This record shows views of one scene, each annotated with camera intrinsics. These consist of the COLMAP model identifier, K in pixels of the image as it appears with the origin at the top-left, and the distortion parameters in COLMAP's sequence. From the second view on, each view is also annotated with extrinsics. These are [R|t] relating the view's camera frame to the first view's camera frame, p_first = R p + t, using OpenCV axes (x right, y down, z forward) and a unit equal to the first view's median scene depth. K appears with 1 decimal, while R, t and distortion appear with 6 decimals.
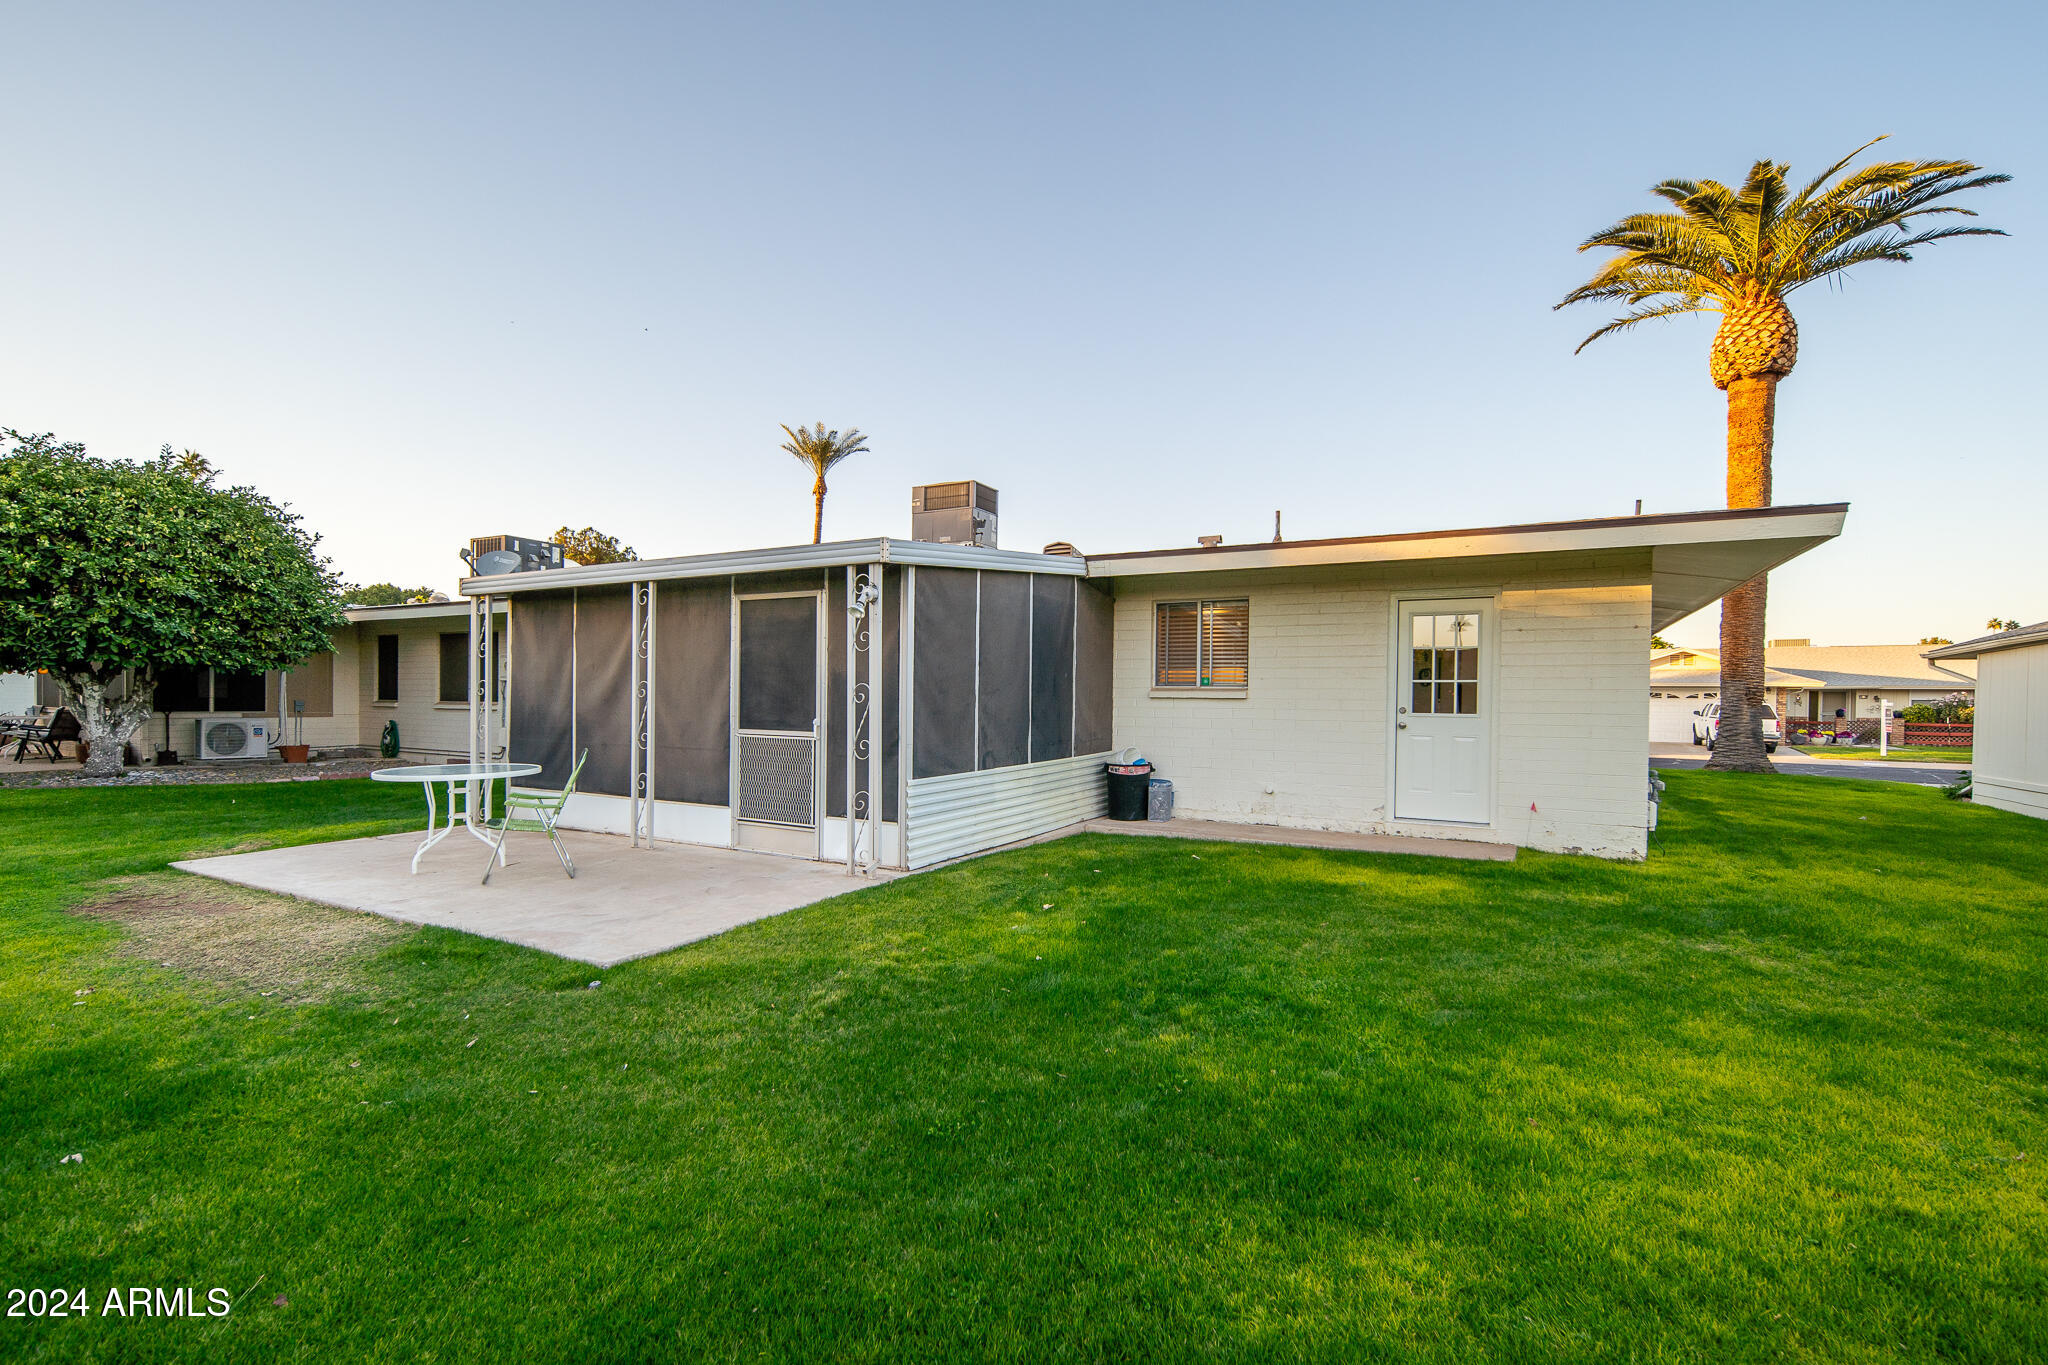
lens RADIAL K [[870.3, 0, 1029.0], [0, 870.3, 691.5], [0, 0, 1]] dist [0.005147, -0.000467]
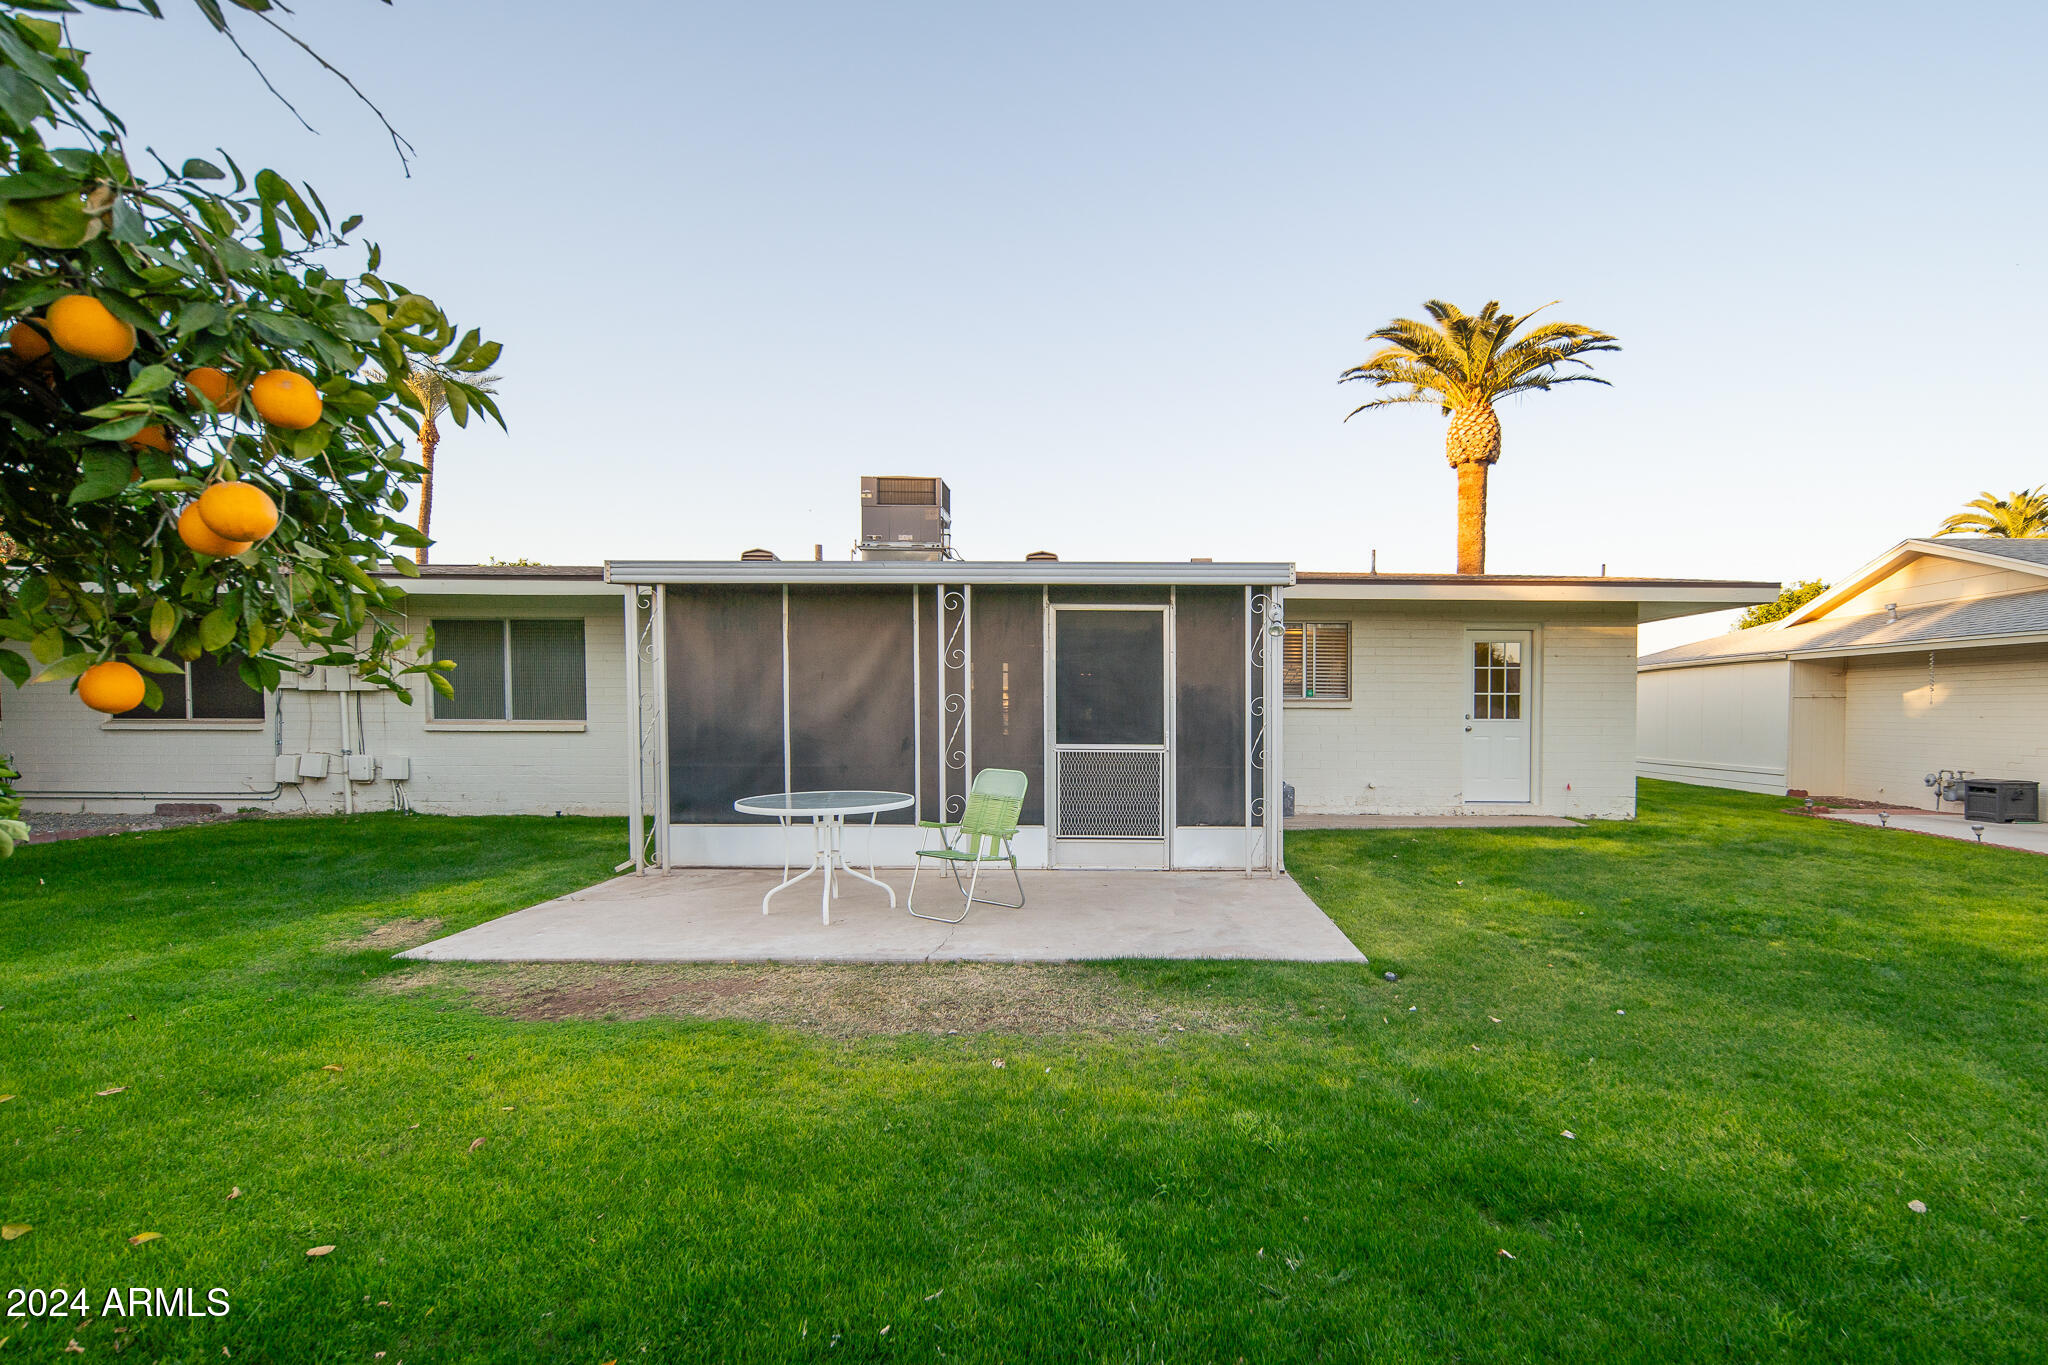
lens RADIAL K [[910.9, 0, 1065.8], [0, 910.9, 715.1], [0, 0, 1]] dist [0.007184, -0.002387]
pose [[0.889470, -0.009248, 0.456899, -0.648377], [-0.000115, 0.999791, 0.020462, -0.007430], [-0.456993, -0.018253, 0.889283, 0.080820]]
